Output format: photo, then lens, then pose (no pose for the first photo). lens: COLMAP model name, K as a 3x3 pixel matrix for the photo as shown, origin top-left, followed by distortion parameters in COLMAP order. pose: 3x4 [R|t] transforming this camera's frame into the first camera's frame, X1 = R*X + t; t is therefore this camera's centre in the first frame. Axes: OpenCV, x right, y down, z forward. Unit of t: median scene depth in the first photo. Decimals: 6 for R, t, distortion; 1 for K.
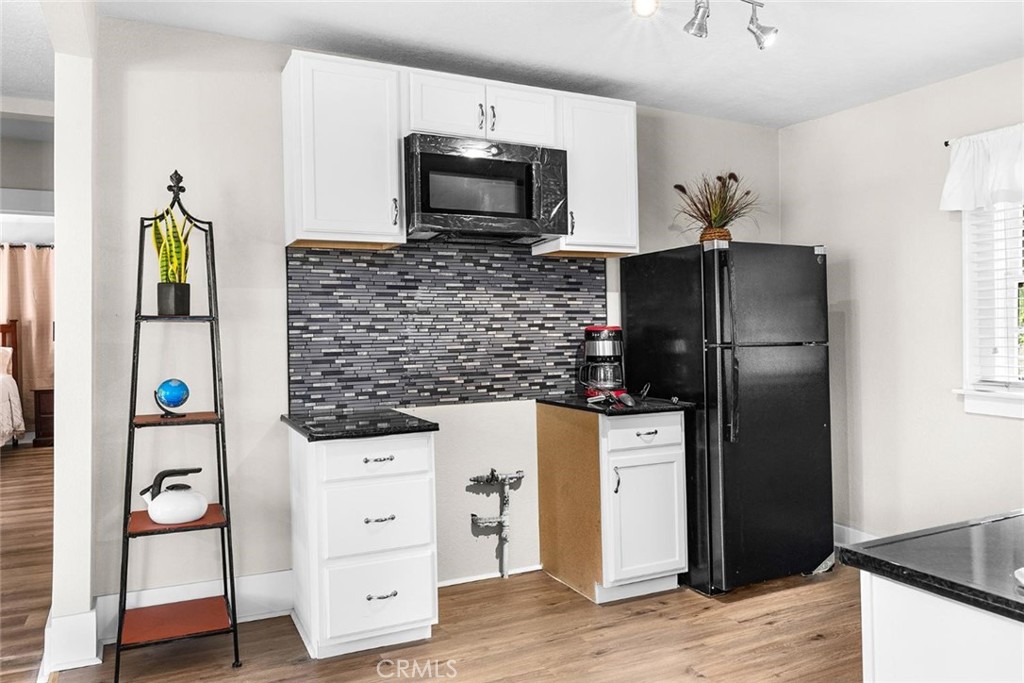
lens RADIAL K [[739.0, 0, 512.2], [0, 739.0, 336.7], [0, 0, 1]] dist [-0.000621, 0.000065]
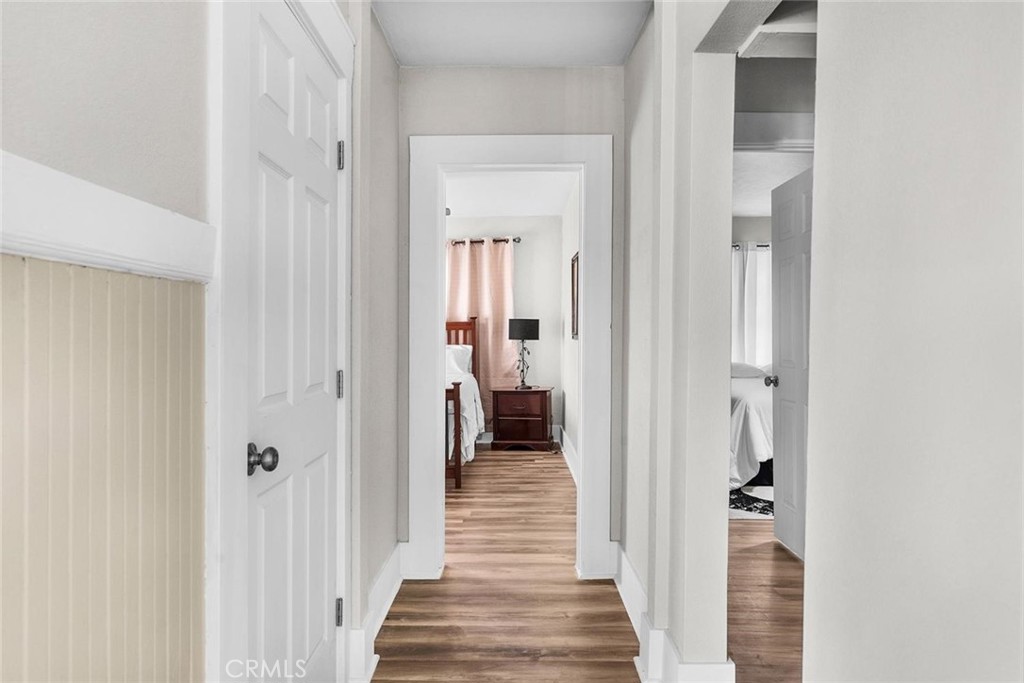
lens RADIAL K [[669.8, 0, 510.7], [0, 669.8, 338.7], [0, 0, 1]] dist [-0.000371, -0.000009]
pose [[0.893872, 0.014071, -0.448102, -0.232313], [-0.011462, 0.999898, 0.008535, -0.002418], [0.448176, -0.002493, 0.893942, 0.230536]]
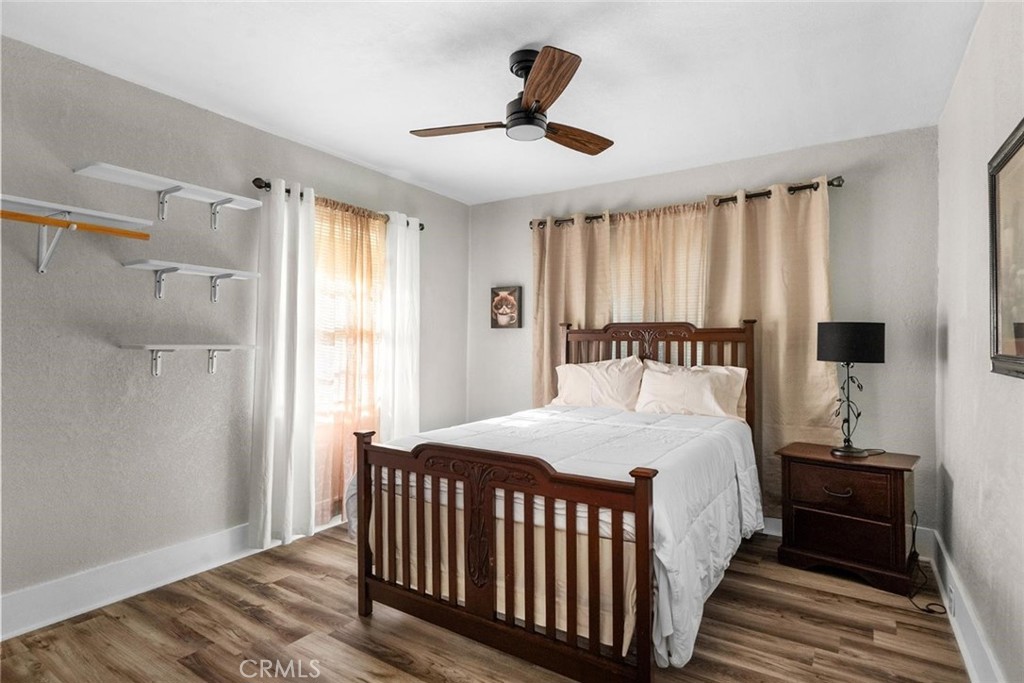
lens RADIAL K [[529.1, 0, 511.9], [0, 529.1, 331.3], [0, 0, 1]] dist [-0.003216, 0.000616]
pose [[0.512616, 0.001622, -0.858616, -0.409976], [-0.021212, 0.999717, -0.010775, -0.005787], [0.858356, 0.023736, 0.512506, 0.621190]]
